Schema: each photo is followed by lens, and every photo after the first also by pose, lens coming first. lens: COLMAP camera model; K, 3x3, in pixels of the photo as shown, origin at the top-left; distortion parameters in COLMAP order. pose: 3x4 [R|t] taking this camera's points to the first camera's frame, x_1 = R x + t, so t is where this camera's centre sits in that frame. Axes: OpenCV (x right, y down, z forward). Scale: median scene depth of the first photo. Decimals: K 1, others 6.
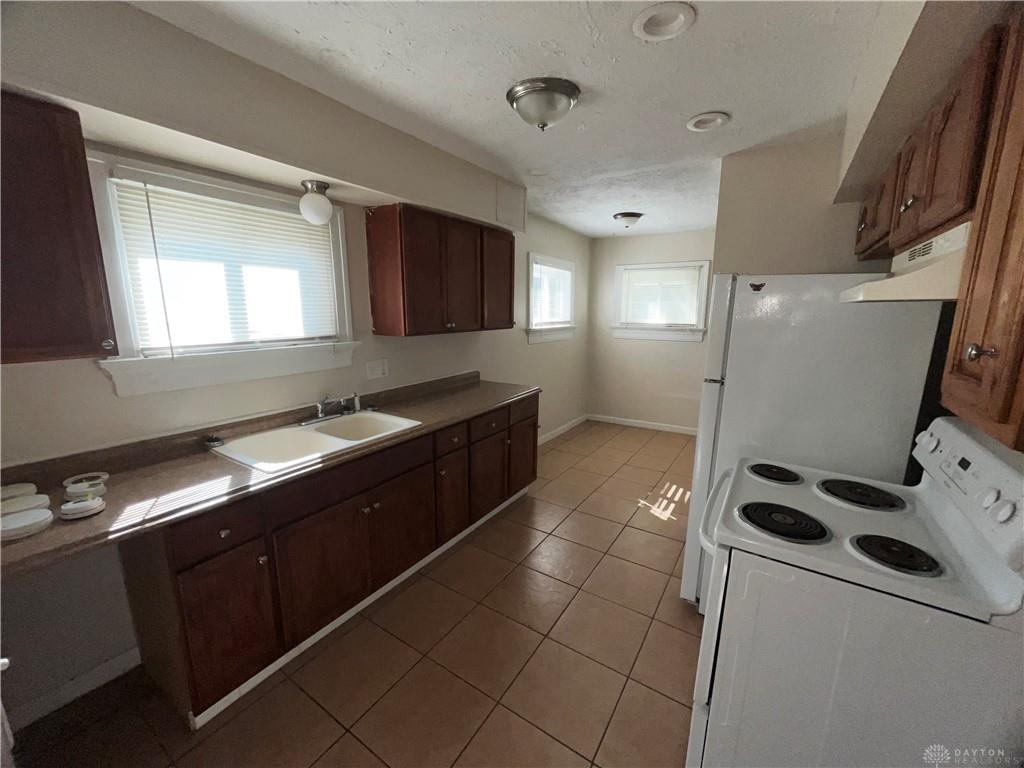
lens RADIAL K [[413.1, 0, 512.0], [0, 413.1, 384.0], [0, 0, 1]] dist [-0.000360, 0.000004]
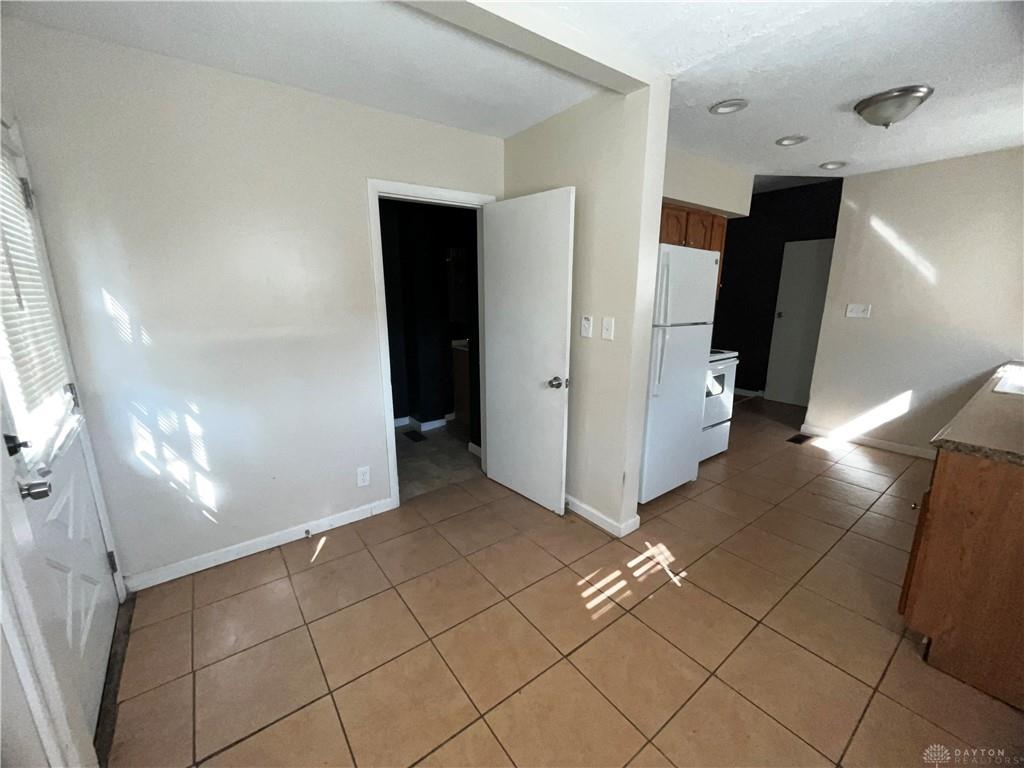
lens RADIAL K [[413.1, 0, 512.0], [0, 413.1, 384.0], [0, 0, 1]] dist [-0.000360, 0.000004]
pose [[-0.937932, -0.079675, 0.337545, 0.350122], [0.058241, 0.923250, 0.379760, -0.234995], [-0.341895, 0.375847, -0.861305, 1.464720]]
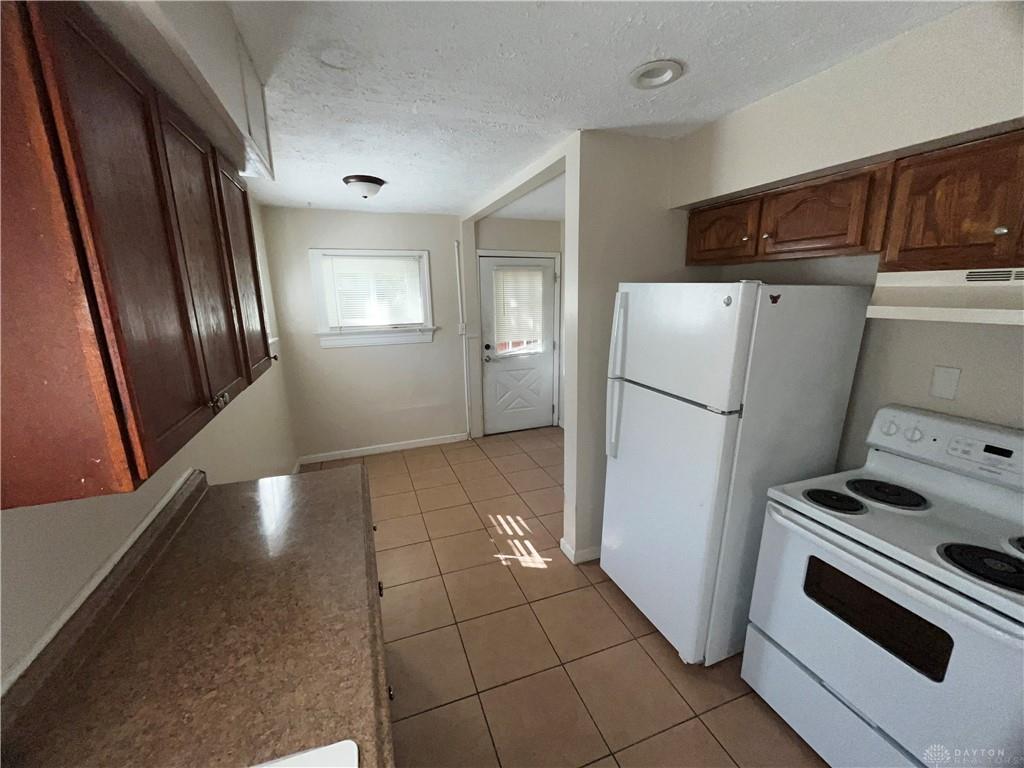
lens RADIAL K [[413.1, 0, 512.0], [0, 413.1, 384.0], [0, 0, 1]] dist [-0.000360, 0.000004]
pose [[0.597546, -0.193439, 0.778152, -0.220012], [0.166126, 0.979274, 0.115866, -0.126131], [-0.784437, 0.060036, 0.617296, 0.455219]]
